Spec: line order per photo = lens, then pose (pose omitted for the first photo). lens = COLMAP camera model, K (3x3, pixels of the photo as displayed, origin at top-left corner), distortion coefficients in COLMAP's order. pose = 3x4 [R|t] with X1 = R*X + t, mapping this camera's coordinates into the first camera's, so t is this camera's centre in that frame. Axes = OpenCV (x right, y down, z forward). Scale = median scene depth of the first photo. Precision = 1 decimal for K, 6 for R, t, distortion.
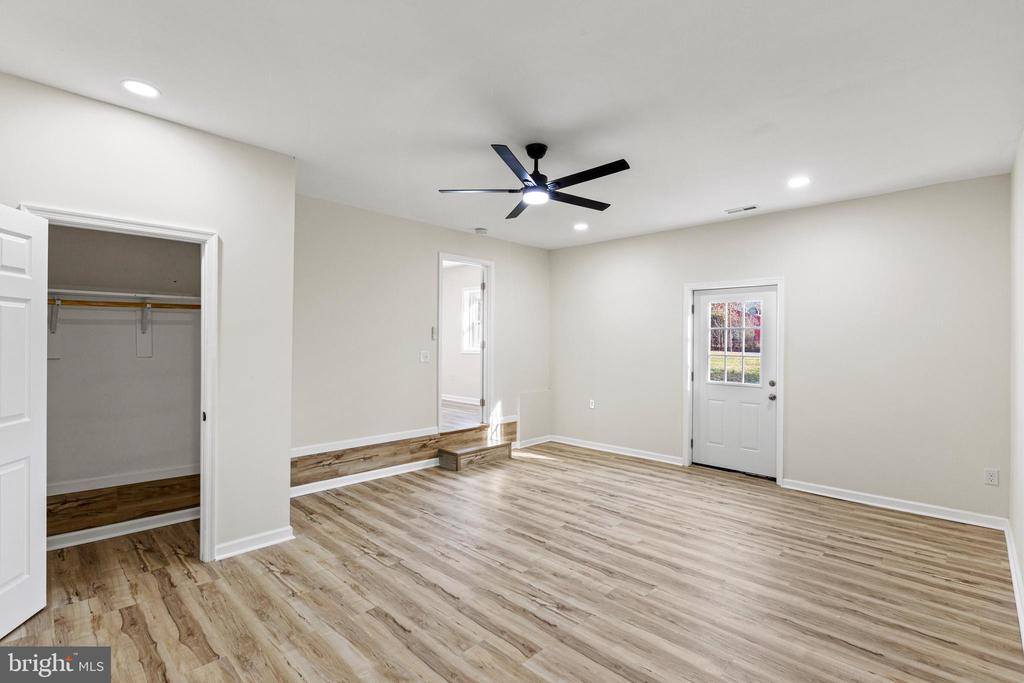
lens RADIAL K [[466.5, 0, 510.4], [0, 466.5, 339.8], [0, 0, 1]] dist [-0.010539, 0.000753]
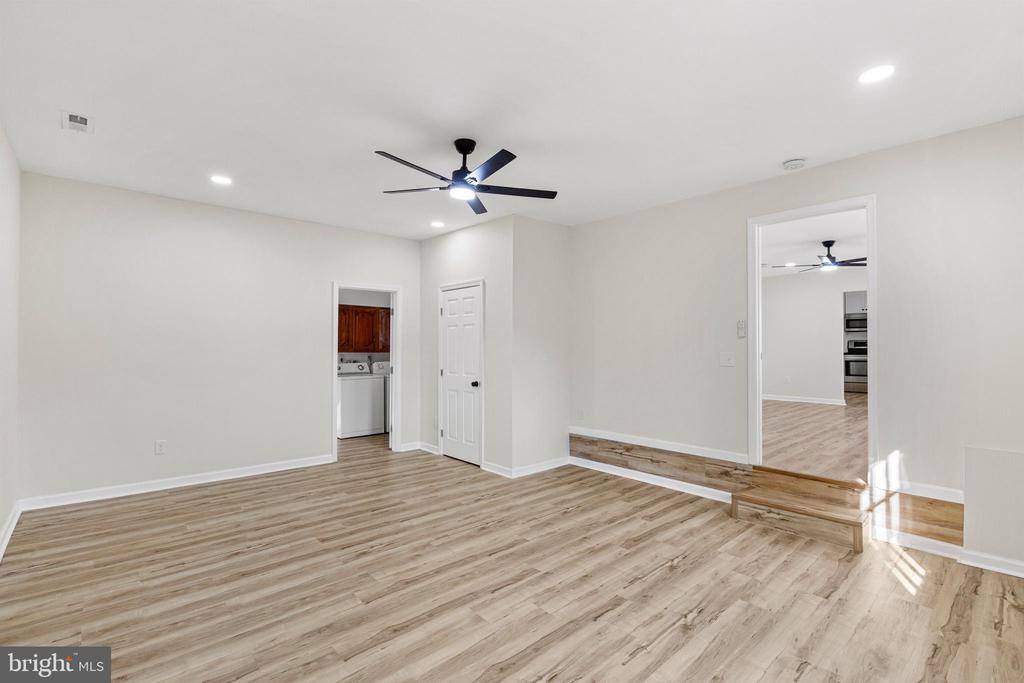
lens RADIAL K [[466.5, 0, 510.4], [0, 466.5, 346.8], [0, 0, 1]] dist [-0.010539, 0.000753]
pose [[-0.061247, -0.007638, -0.998093, 0.801985], [0.001977, 0.999968, -0.007773, 0.026780], [0.998121, -0.002449, -0.061230, 0.893750]]
